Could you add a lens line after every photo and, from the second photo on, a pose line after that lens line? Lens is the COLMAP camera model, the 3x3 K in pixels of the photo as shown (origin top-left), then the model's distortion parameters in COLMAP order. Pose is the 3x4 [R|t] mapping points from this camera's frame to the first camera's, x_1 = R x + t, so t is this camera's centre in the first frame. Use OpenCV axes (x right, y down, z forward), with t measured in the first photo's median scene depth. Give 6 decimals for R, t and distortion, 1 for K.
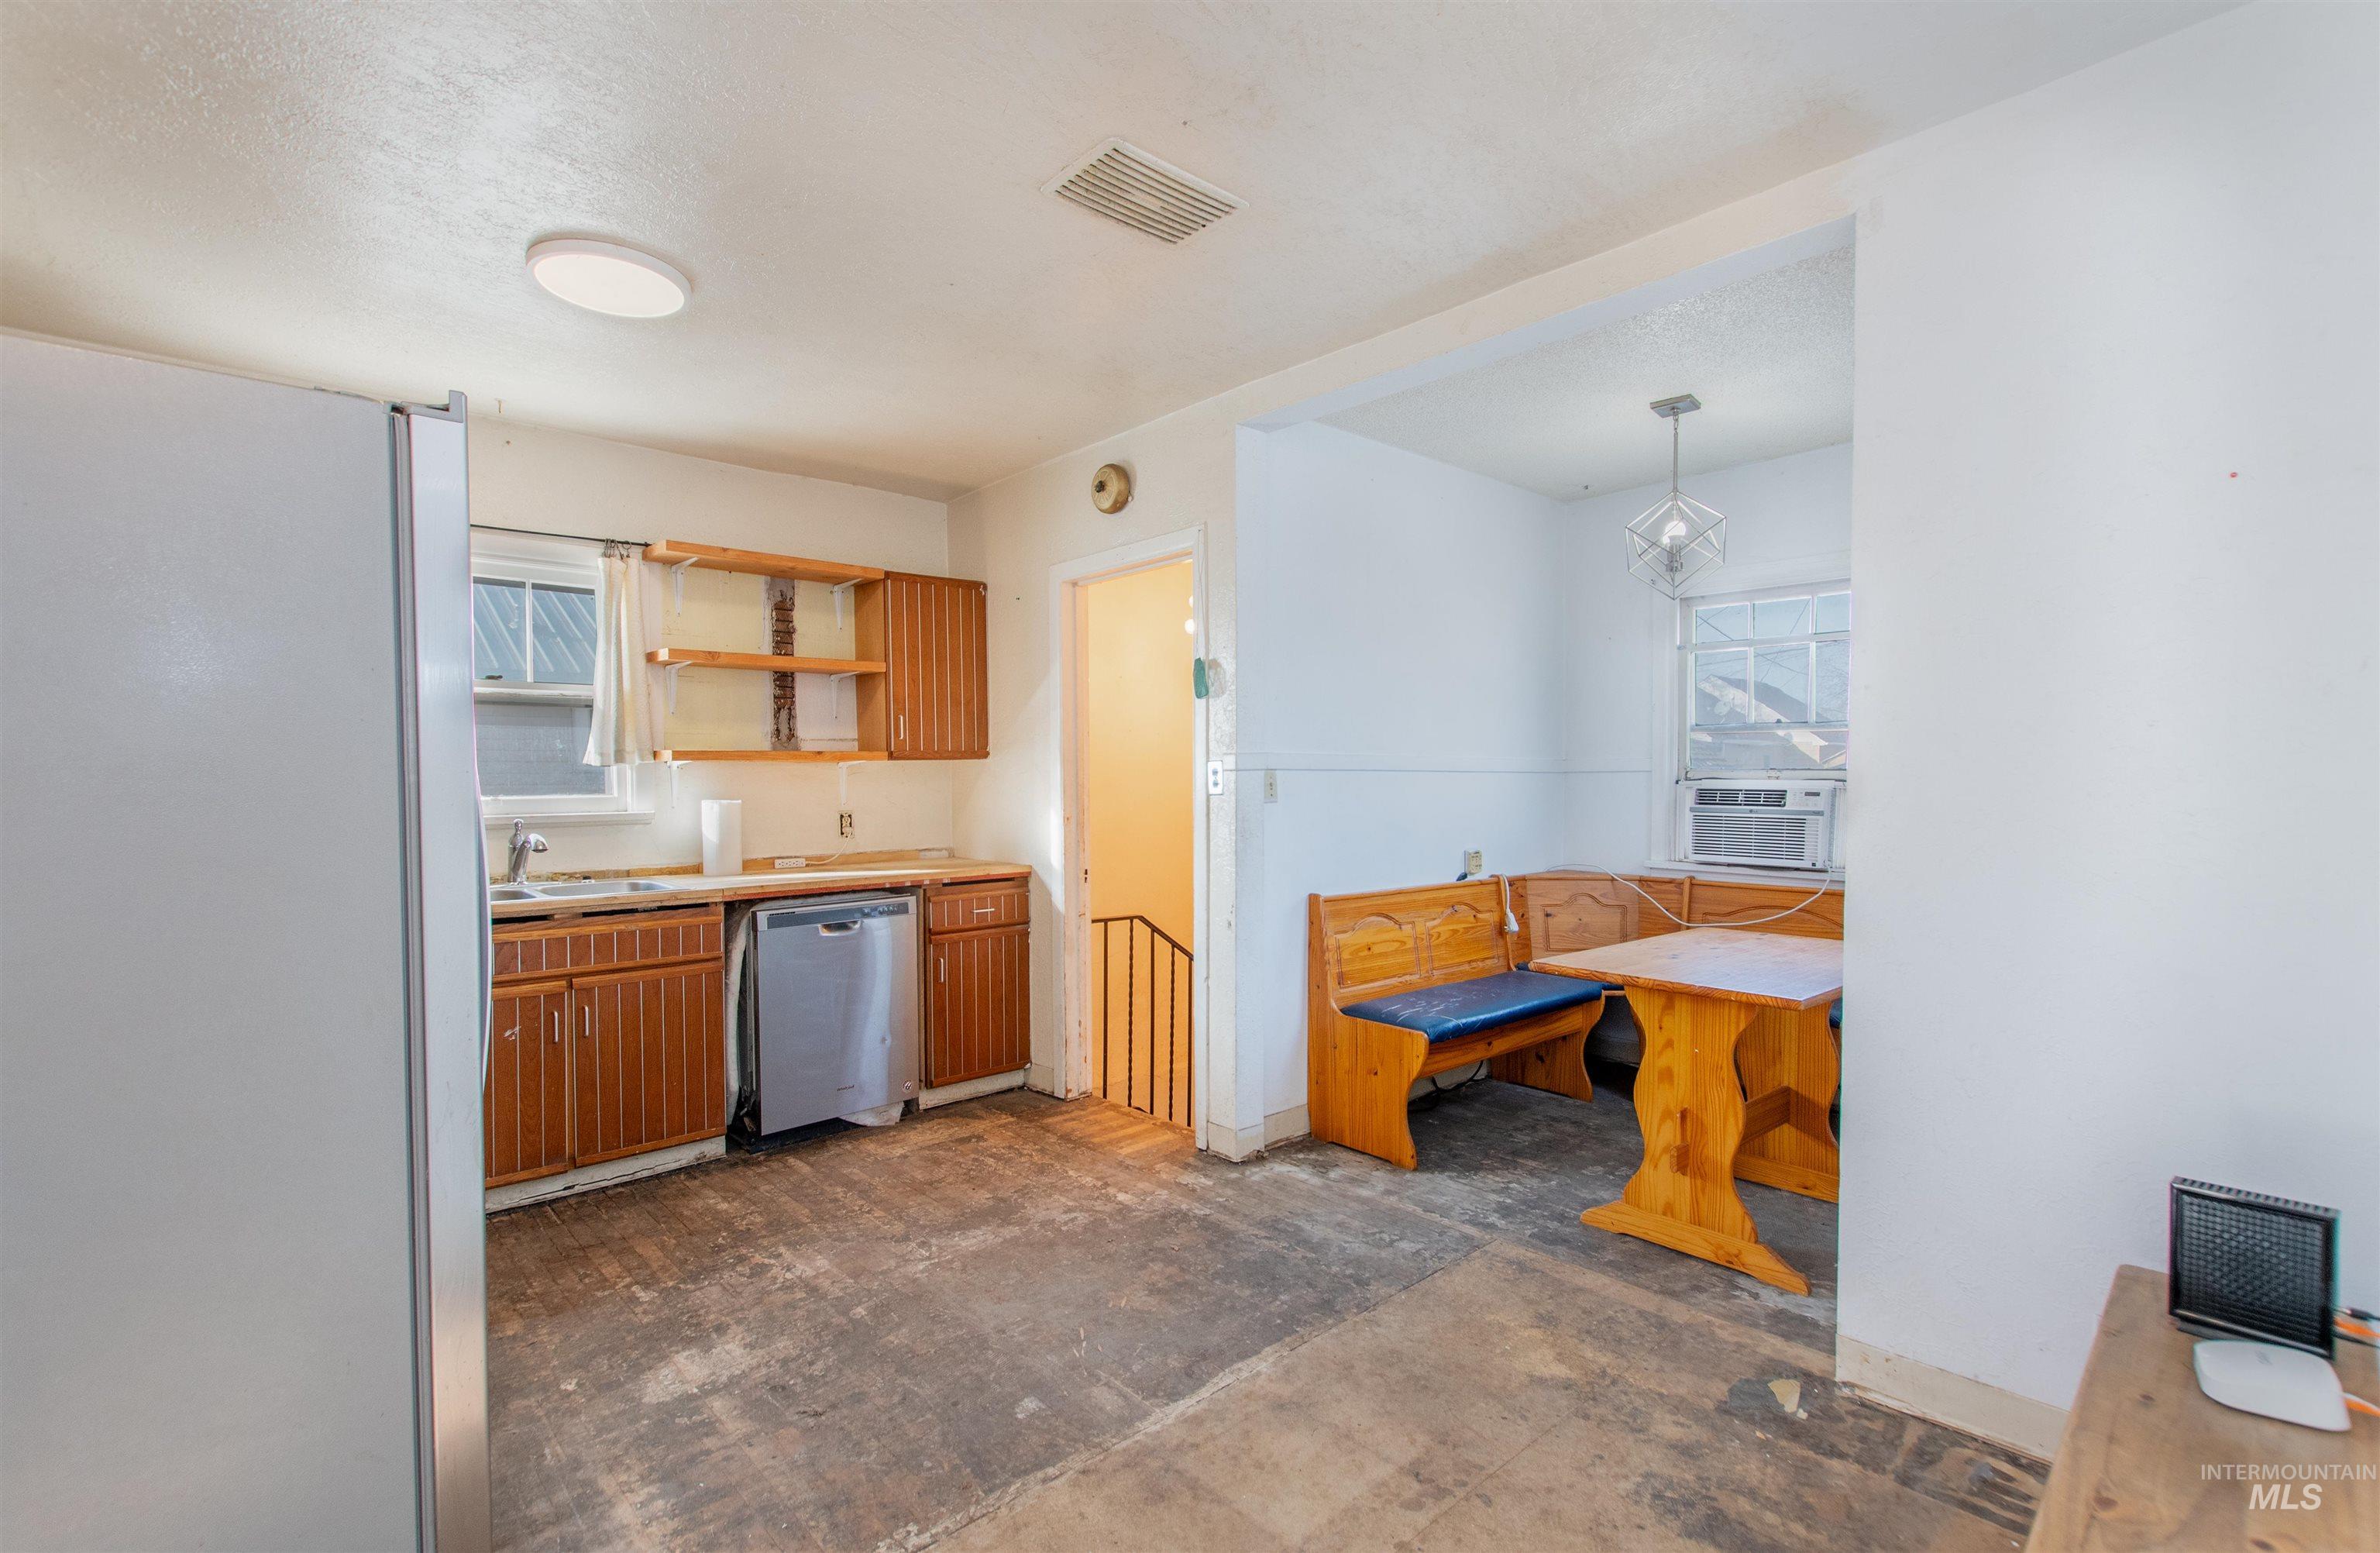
lens RADIAL K [[1078.7, 0, 1186.6], [0, 1078.7, 790.4], [0, 0, 1]] dist [-0.000146, -0.000116]
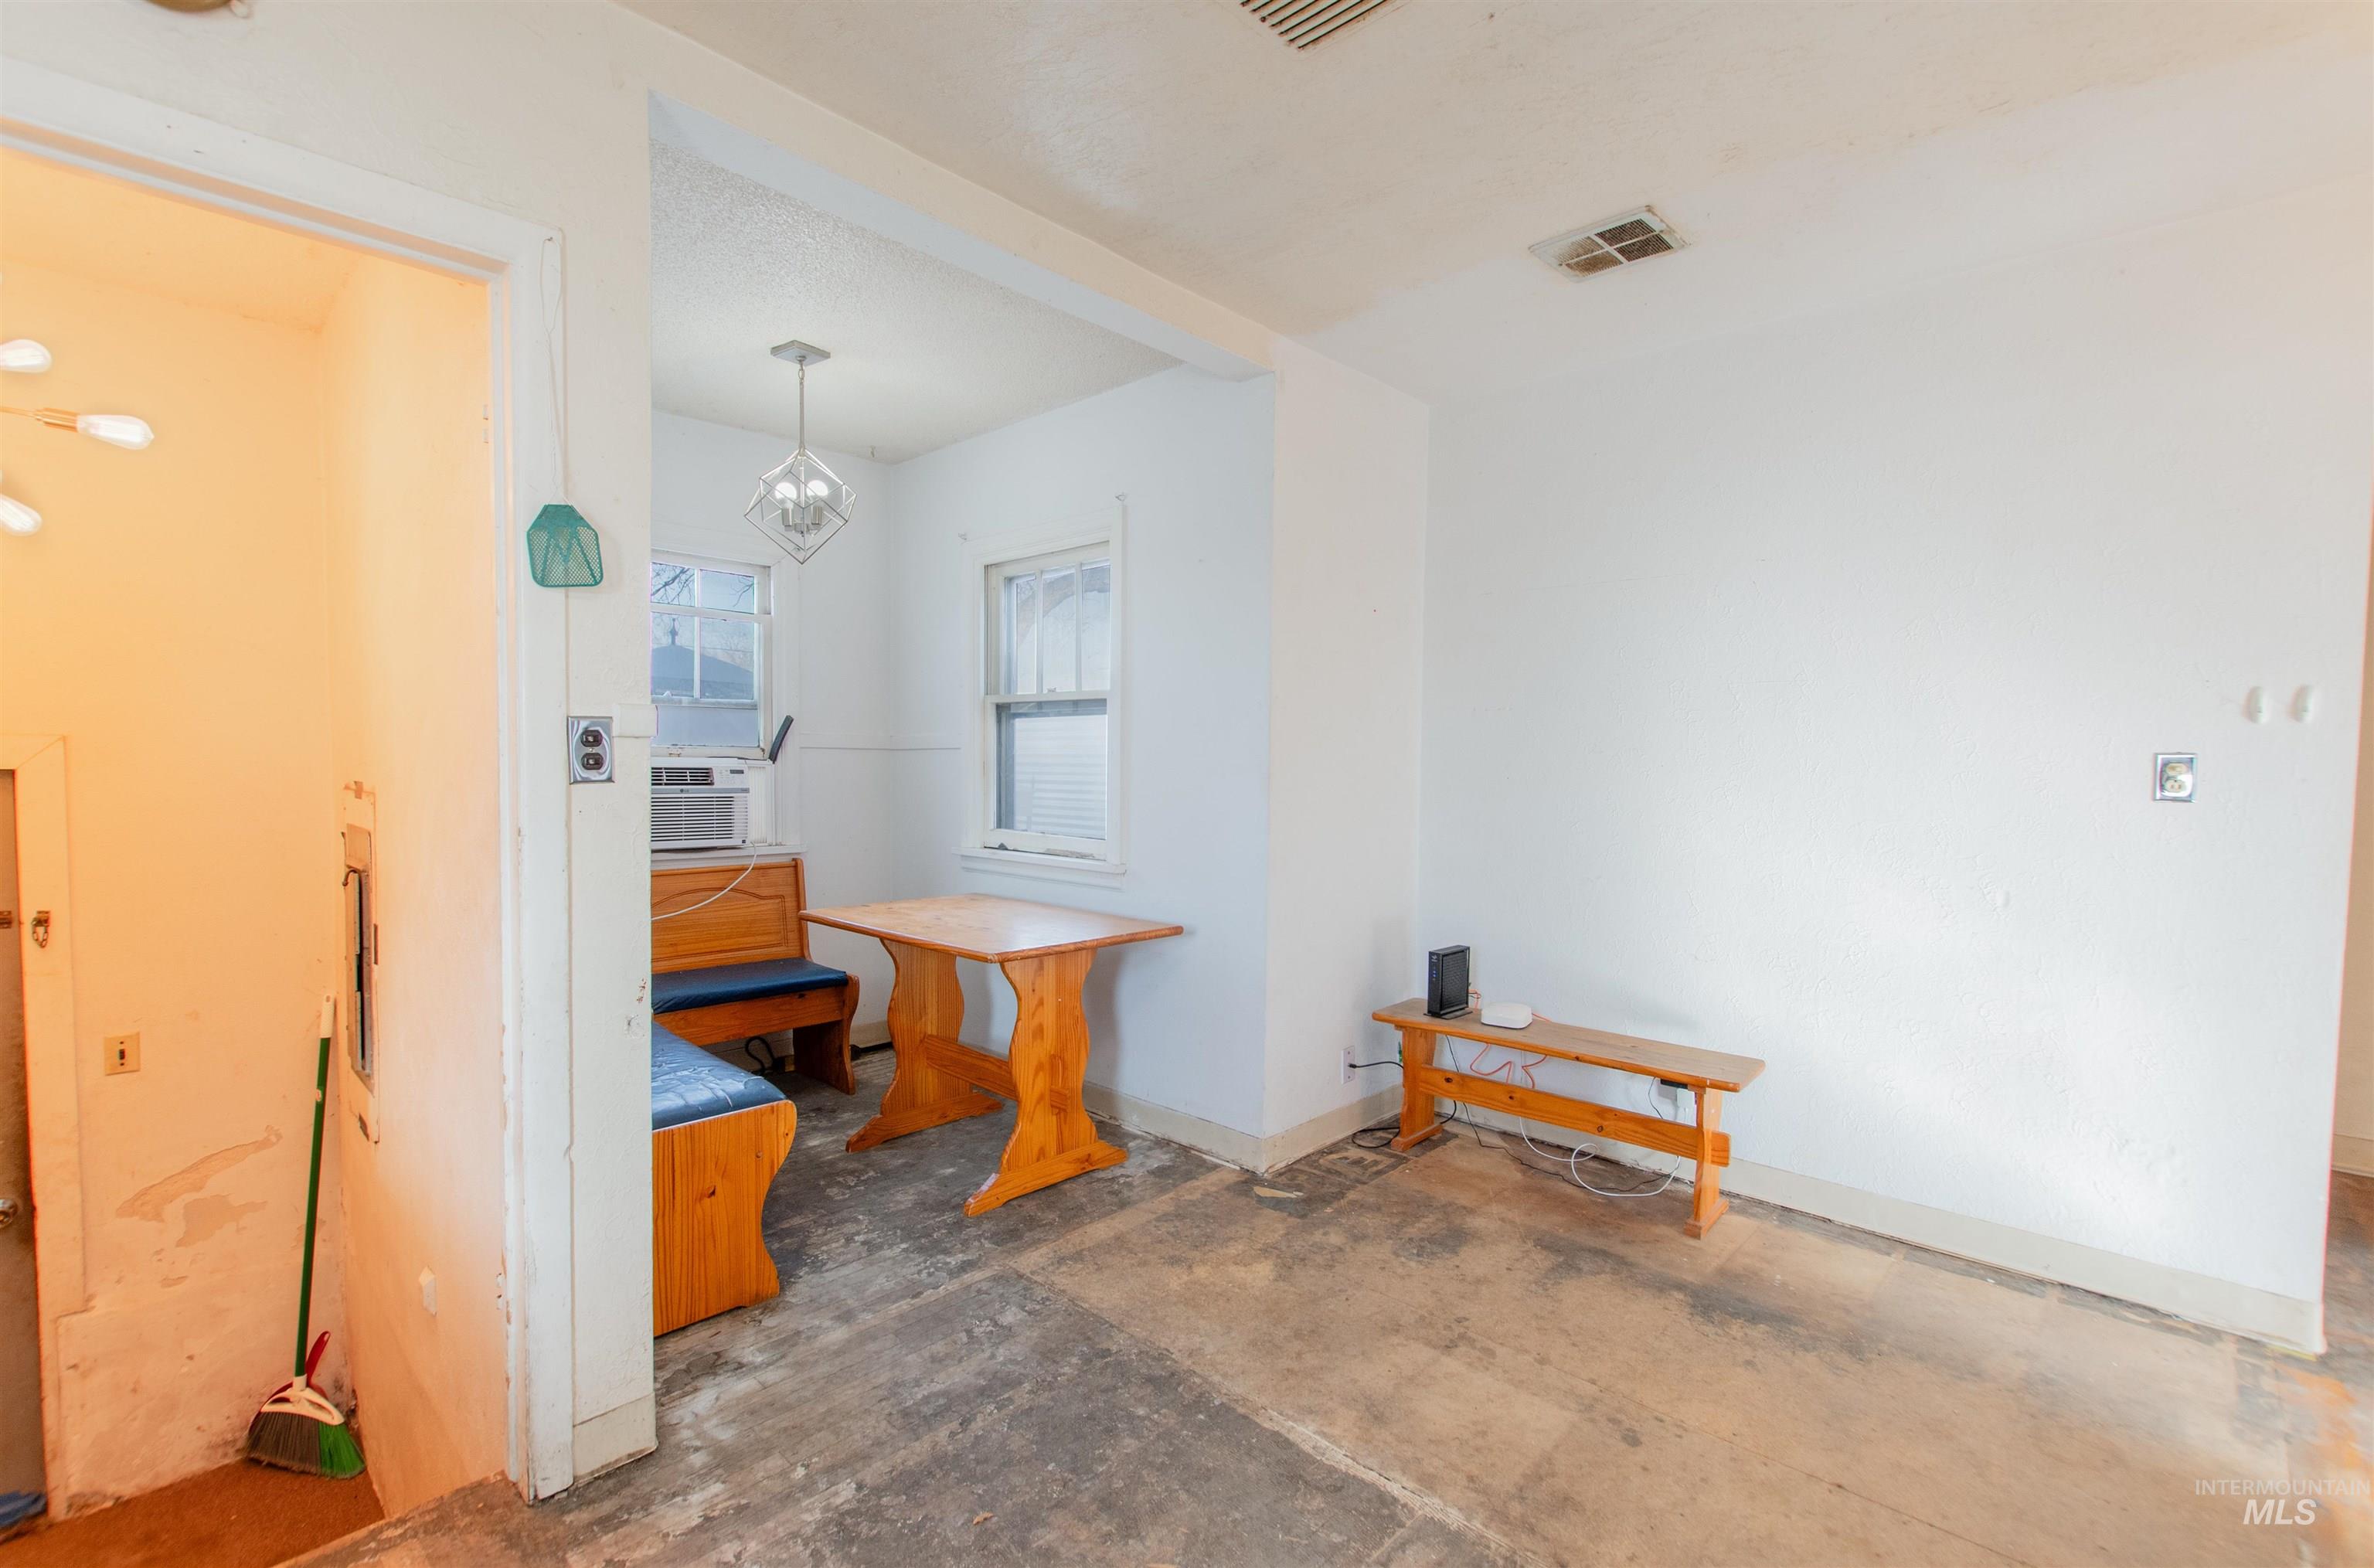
lens RADIAL K [[1052.9, 0, 1182.3], [0, 1052.9, 800.3], [0, 0, 1]] dist [0.003772, -0.003141]
pose [[-0.080402, -0.036369, 0.996099, -0.500305], [0.004918, 0.999307, 0.036883, -0.004860], [-0.996750, 0.007864, -0.080167, 0.772656]]
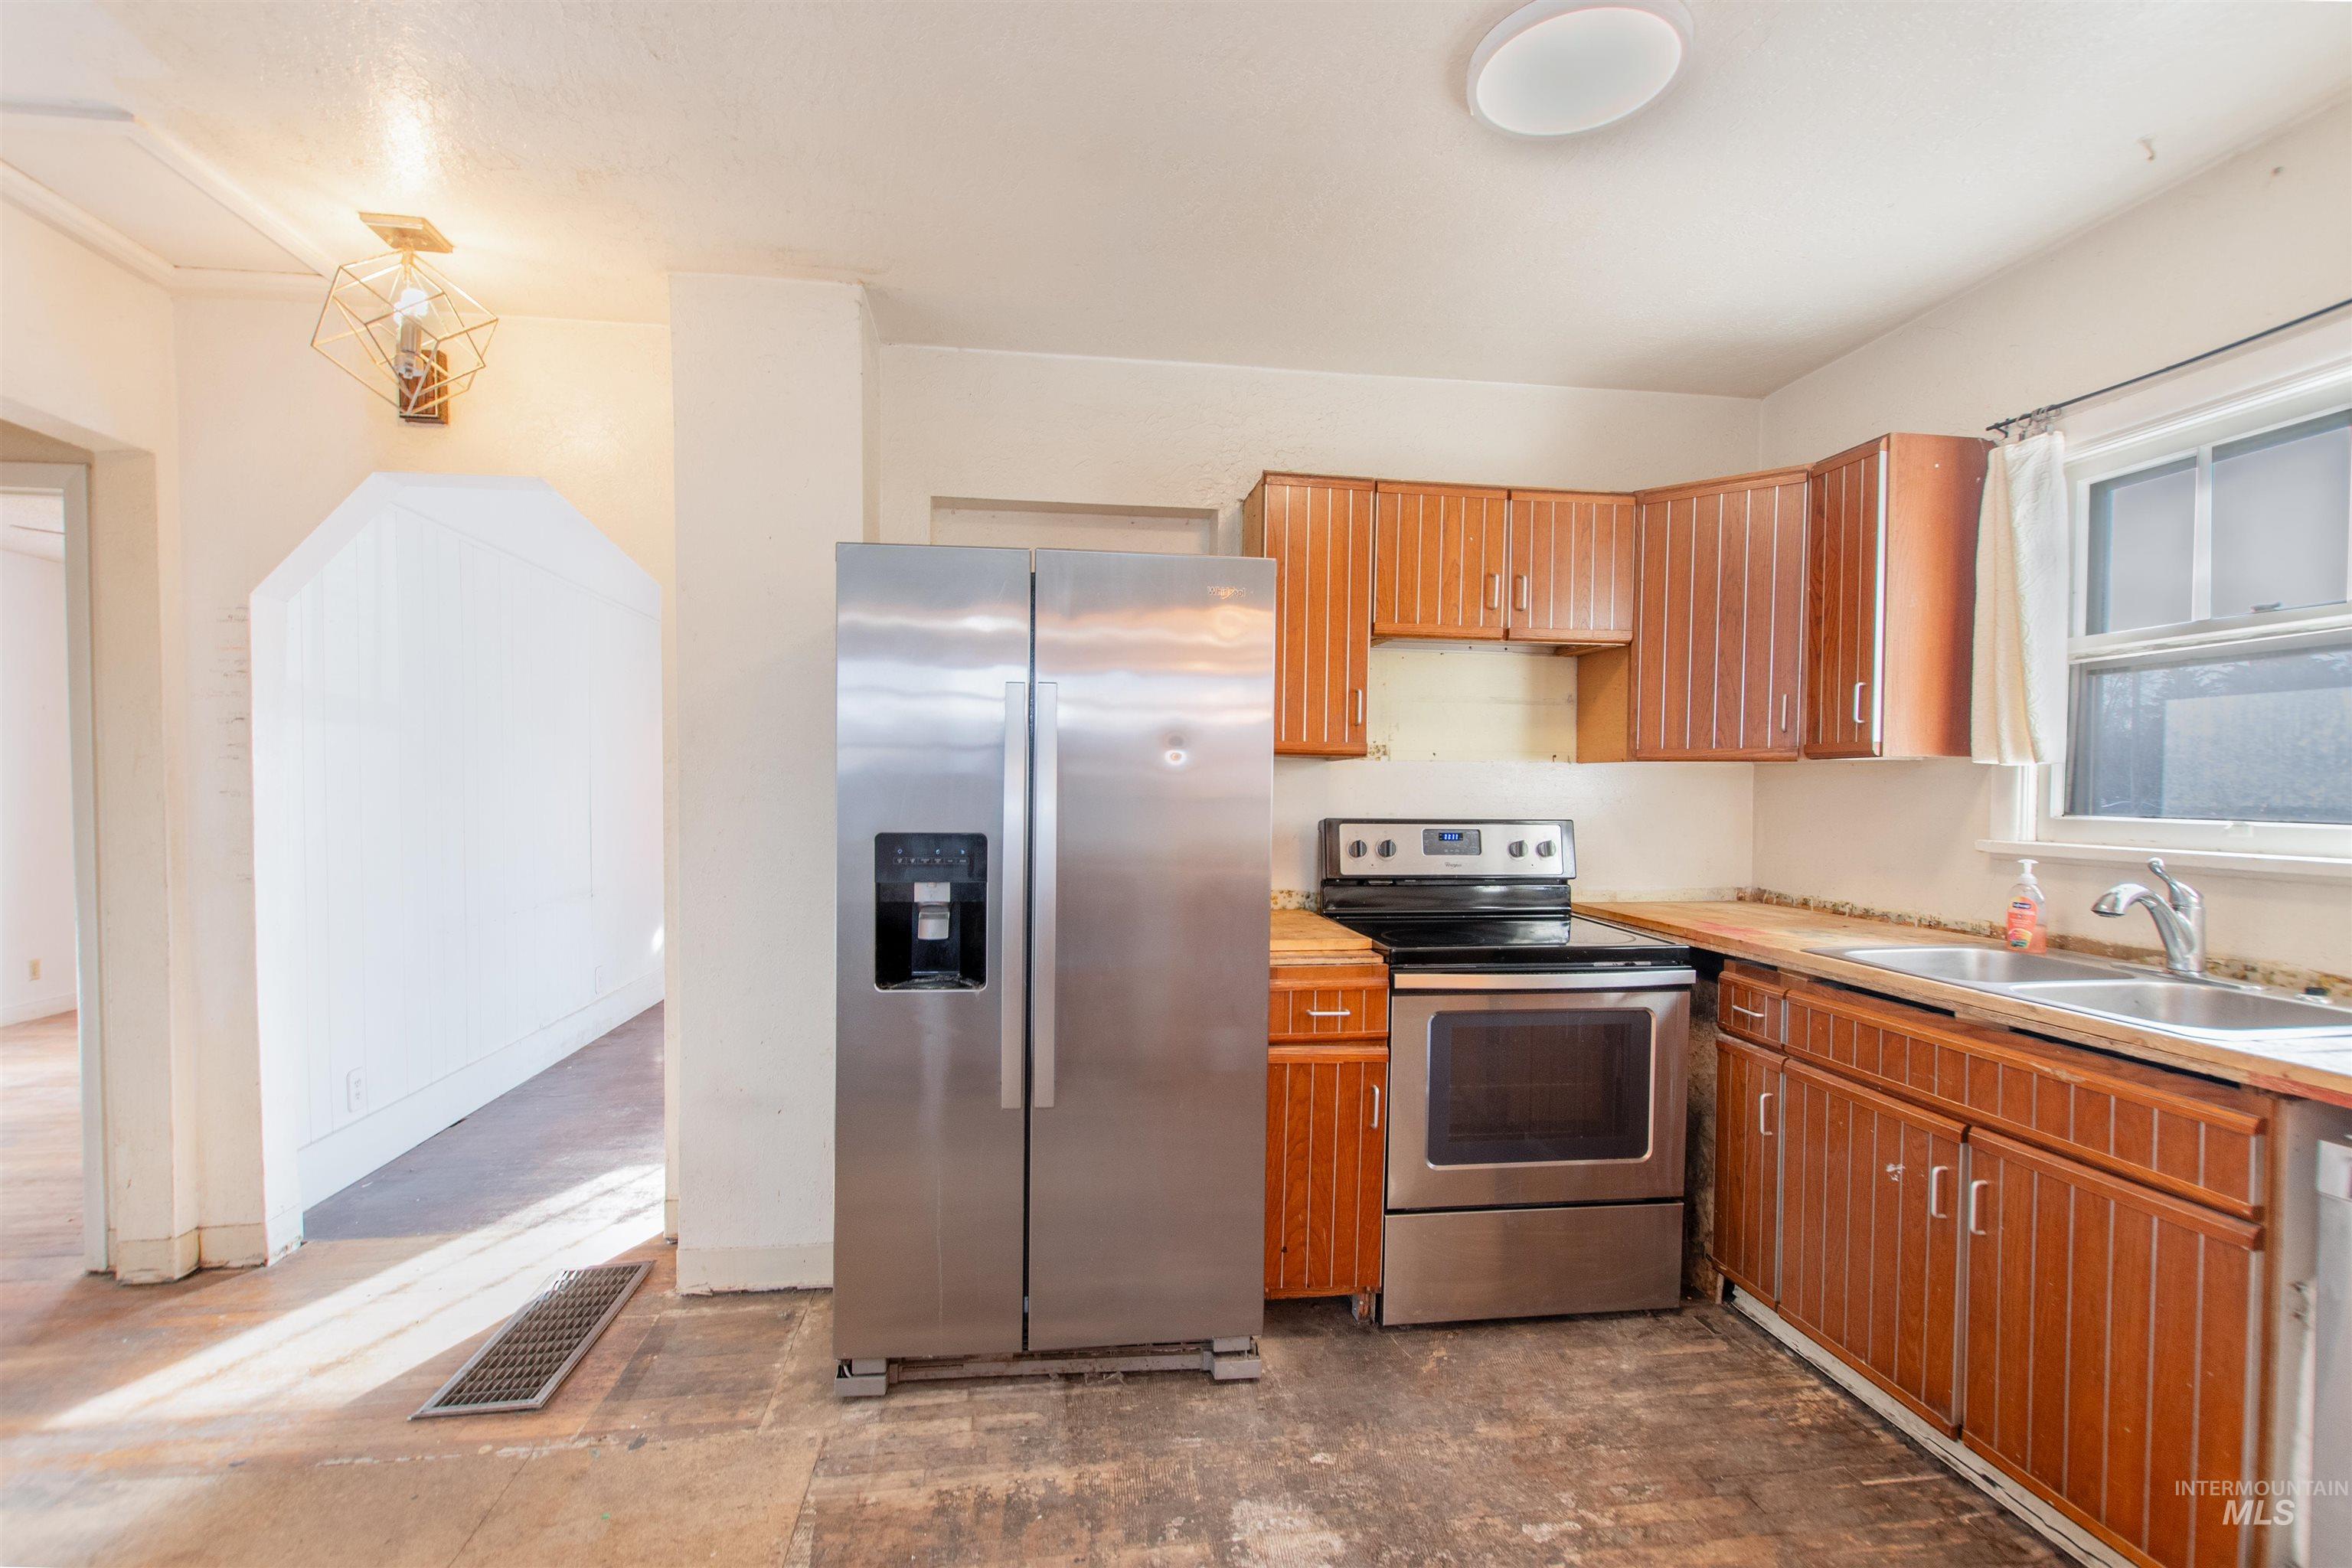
lens RADIAL K [[1043.1, 0, 1158.3], [0, 1043.1, 805.2], [0, 0, 1]] dist [0.003772, -0.003141]
pose [[-0.560447, 0.020660, -0.827933, 0.140045], [-0.012424, 0.999367, 0.033348, -0.013603], [0.828097, 0.028976, -0.559835, 0.890718]]
